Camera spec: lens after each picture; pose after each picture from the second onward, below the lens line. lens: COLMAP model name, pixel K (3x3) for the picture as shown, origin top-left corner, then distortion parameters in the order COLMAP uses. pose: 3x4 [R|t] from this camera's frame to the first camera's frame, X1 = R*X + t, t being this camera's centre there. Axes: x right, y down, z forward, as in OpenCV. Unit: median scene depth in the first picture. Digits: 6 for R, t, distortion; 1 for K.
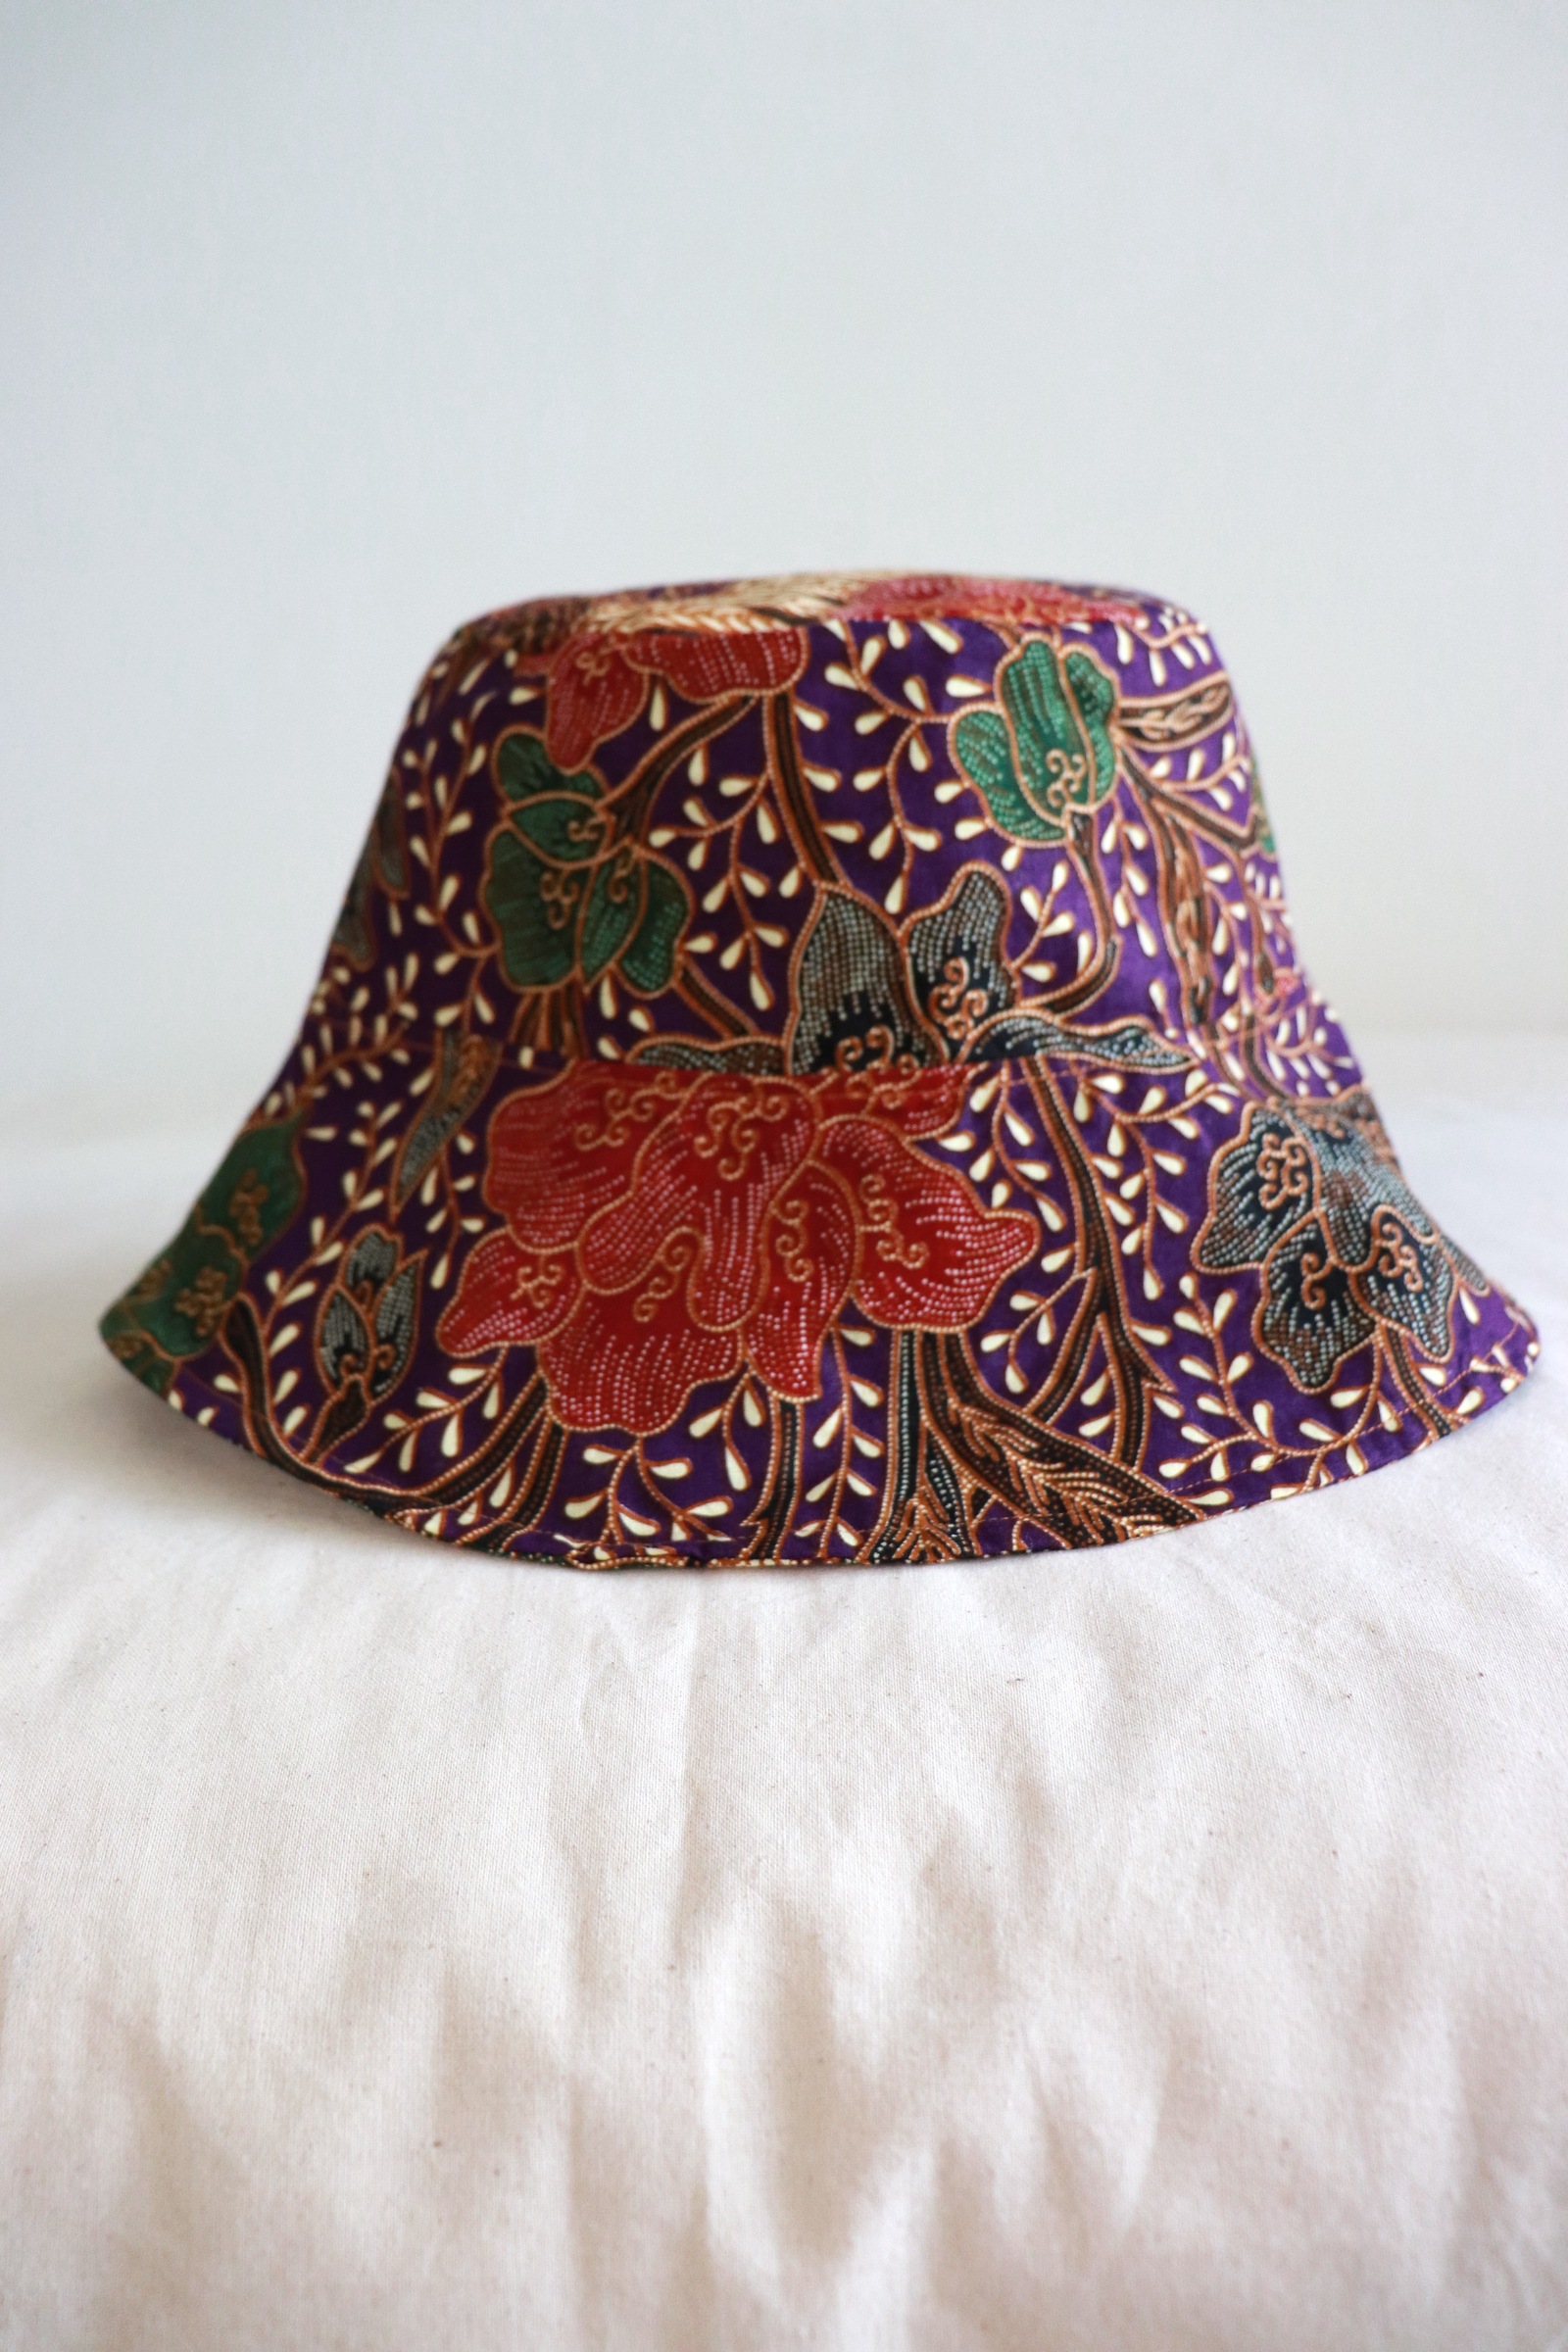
lens RADIAL K [[1913.0, 0, 801.2], [0, 1913.0, 1167.6], [0, 0, 1]] dist [-0.170639, 0.145986]
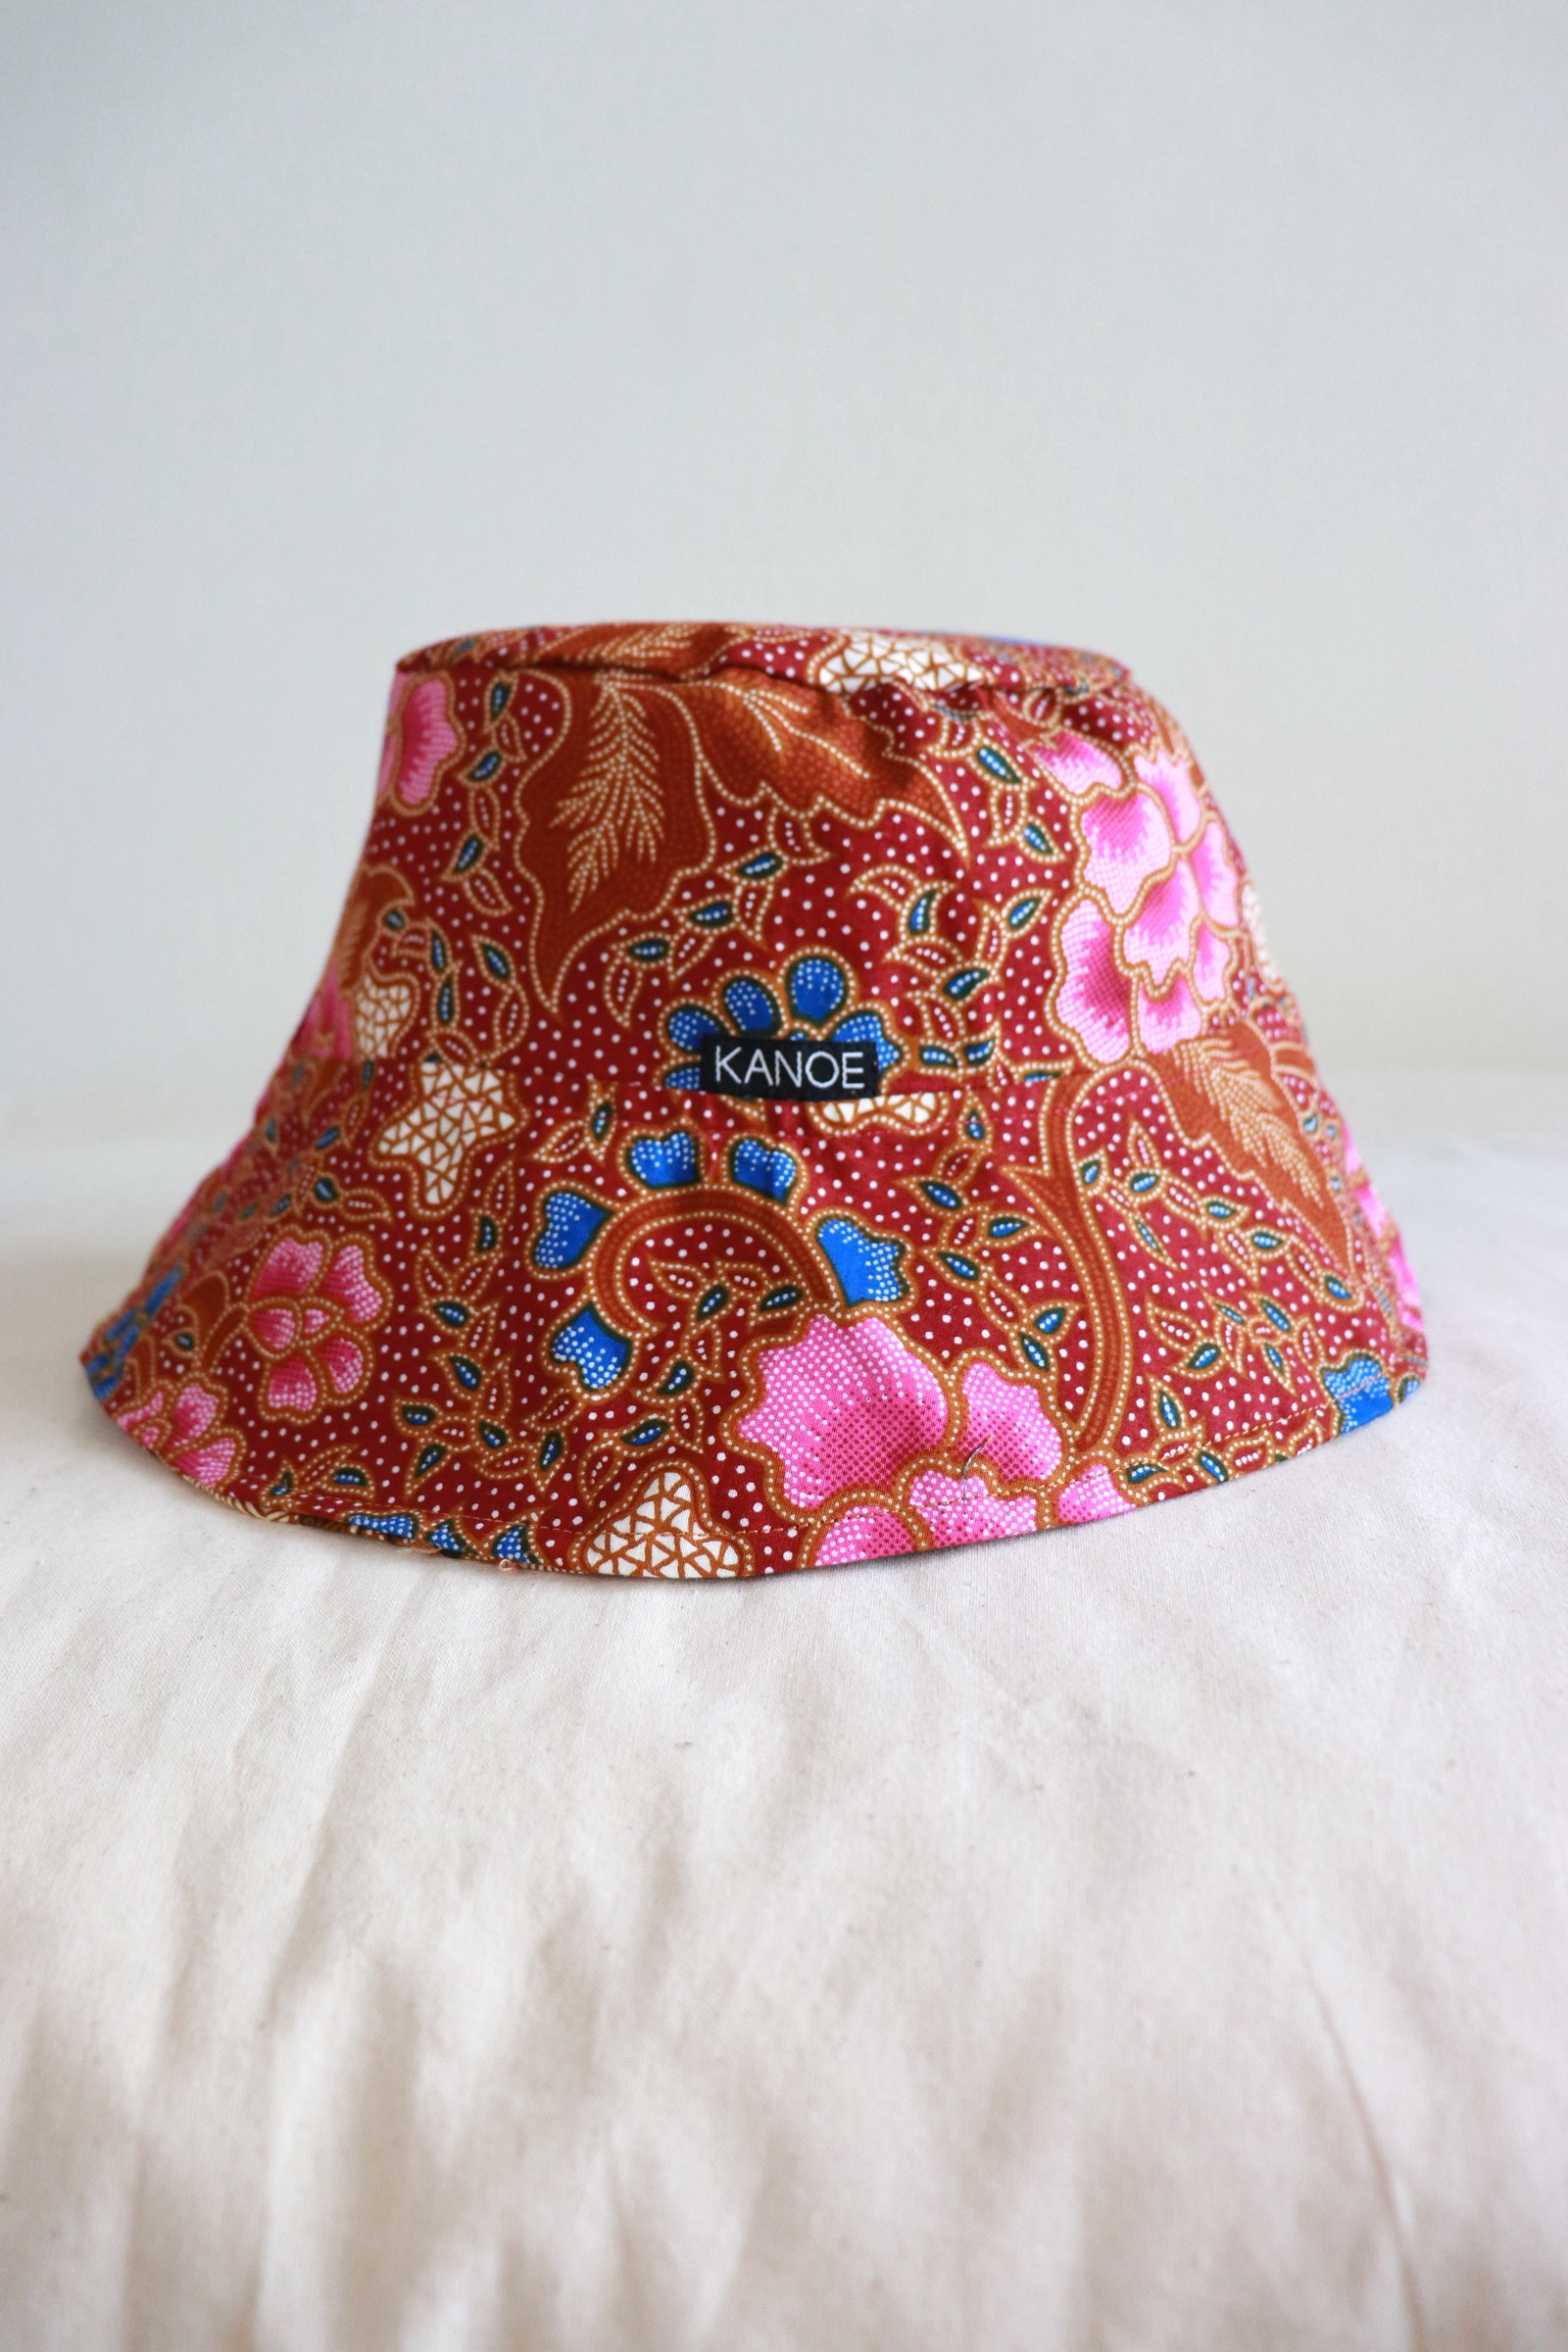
lens RADIAL K [[1913.0, 0, 783.5], [0, 1913.0, 1166.6], [0, 0, 1]] dist [-0.170639, 0.145986]
pose [[0.995493, 0.030235, -0.089888, 0.262652], [-0.031126, 0.999479, -0.008526, -0.006244], [0.089583, 0.011285, 0.995915, 0.087971]]
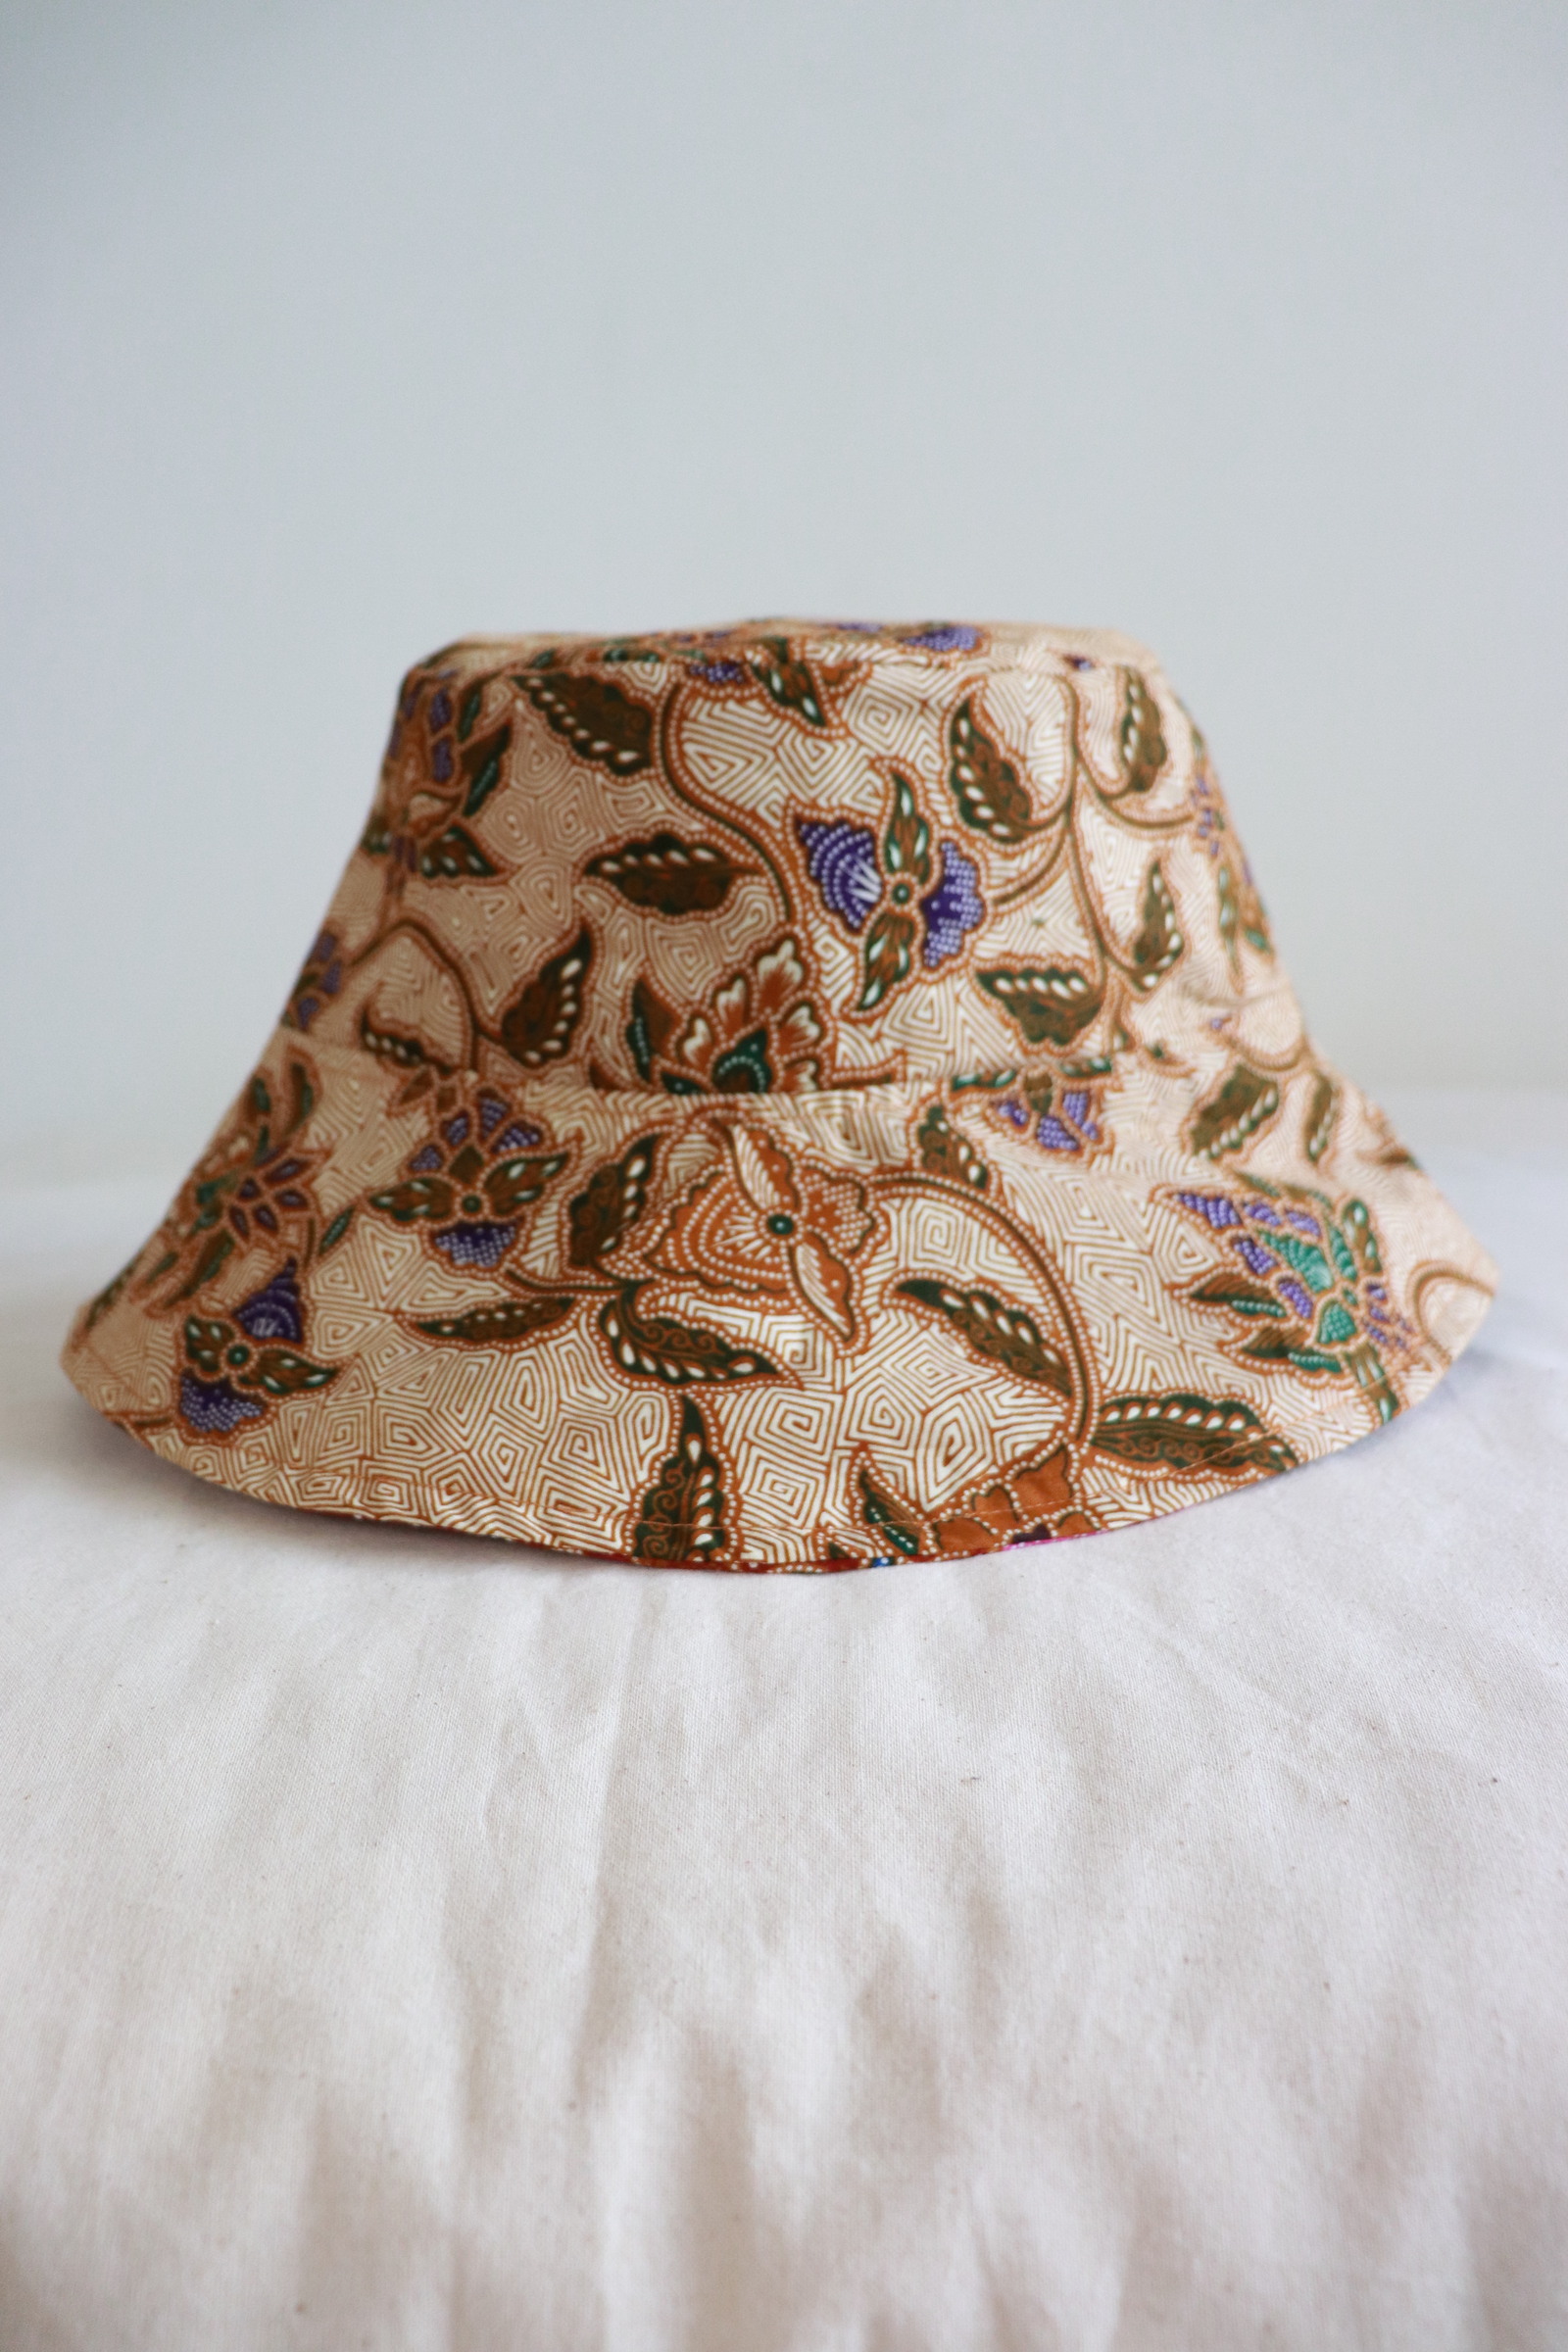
lens RADIAL K [[1913.0, 0, 800.8], [0, 1913.0, 1187.5], [0, 0, 1]] dist [-0.170639, 0.145986]
pose [[0.999935, 0.008263, -0.007916, 0.041970], [-0.008397, 0.999819, -0.017067, 0.008313], [0.007774, 0.017133, 0.999823, 0.116575]]
